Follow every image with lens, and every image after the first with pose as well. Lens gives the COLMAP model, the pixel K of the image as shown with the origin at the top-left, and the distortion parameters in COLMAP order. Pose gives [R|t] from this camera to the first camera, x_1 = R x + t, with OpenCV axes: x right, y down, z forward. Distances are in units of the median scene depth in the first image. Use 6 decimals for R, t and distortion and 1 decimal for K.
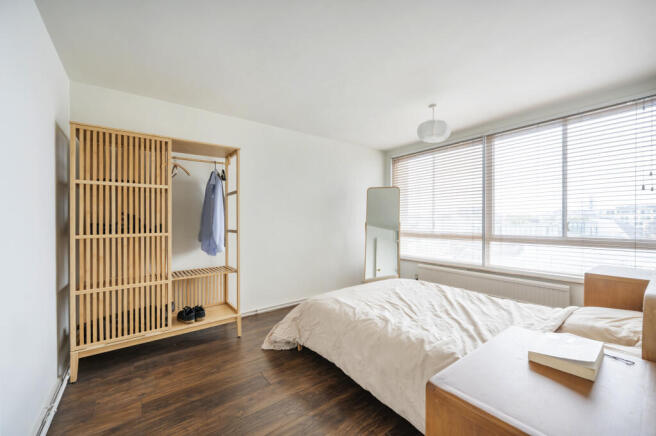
lens RADIAL K [[257.9, 0, 328.0], [0, 257.9, 218.0], [0, 0, 1]] dist [-0.000098, -0.000059]
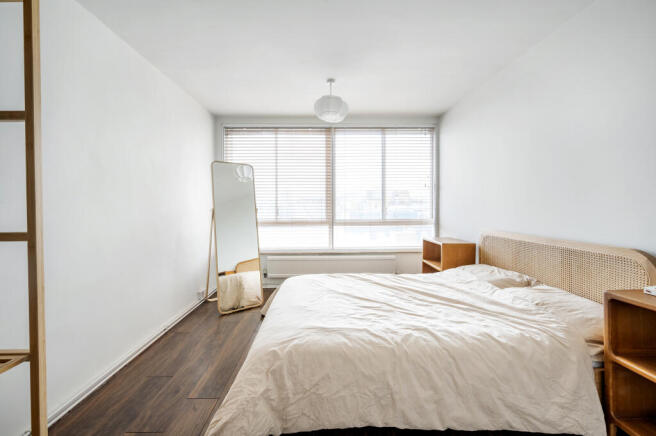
lens RADIAL K [[264.3, 0, 327.1], [0, 264.3, 211.8], [0, 0, 1]] dist [-0.002364, -0.000320]
pose [[0.593993, -0.013083, 0.804364, -0.379880], [-0.007558, 0.999733, 0.021842, 0.010097], [-0.804435, -0.019053, 0.593736, 0.474184]]
